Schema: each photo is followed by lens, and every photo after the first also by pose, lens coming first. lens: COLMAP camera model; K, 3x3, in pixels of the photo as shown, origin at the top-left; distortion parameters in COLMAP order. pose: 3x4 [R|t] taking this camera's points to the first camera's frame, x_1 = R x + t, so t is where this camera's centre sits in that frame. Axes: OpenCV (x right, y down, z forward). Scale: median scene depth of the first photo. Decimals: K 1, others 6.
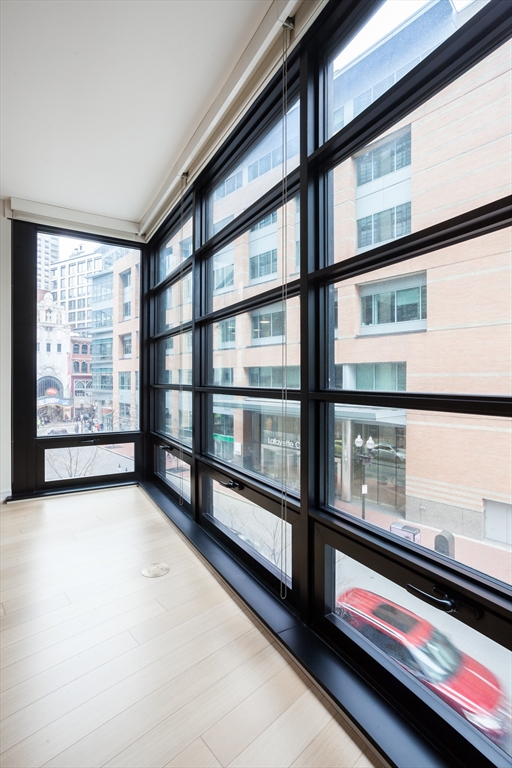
lens RADIAL K [[367.8, 0, 255.1], [0, 367.8, 372.9], [0, 0, 1]] dist [-0.058881, 0.068429]
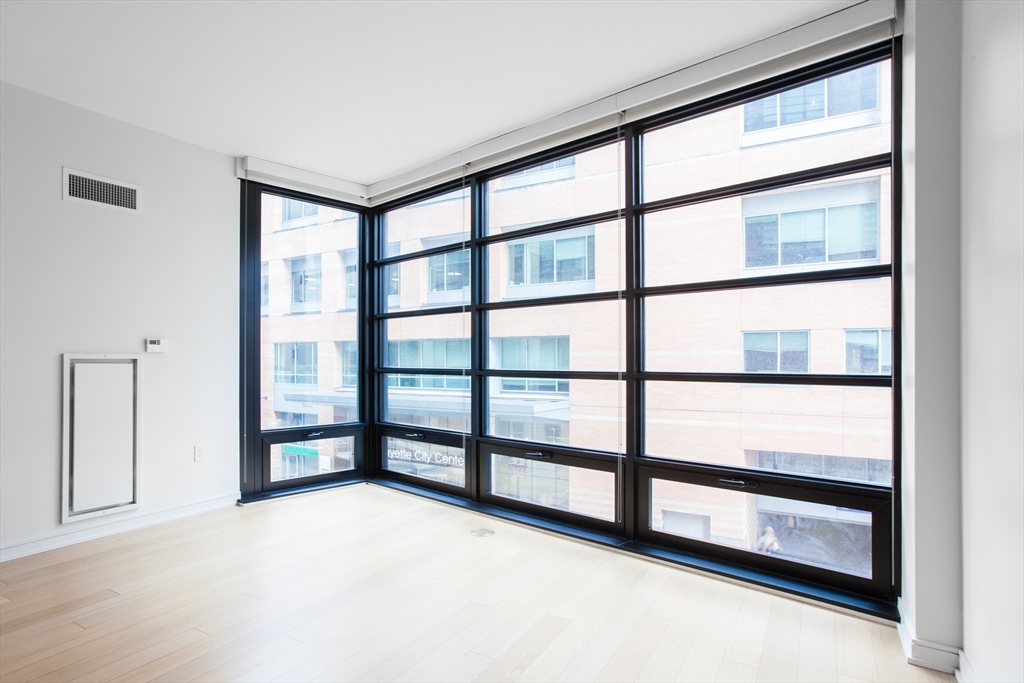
lens RADIAL K [[559.8, 0, 485.4], [0, 559.8, 343.5], [0, 0, 1]] dist [-0.037974, 0.038813]
pose [[0.962833, 0.006008, 0.270031, -0.385093], [-0.003268, 0.999939, -0.010596, -0.014801], [-0.270078, 0.009320, 0.962793, -0.356285]]
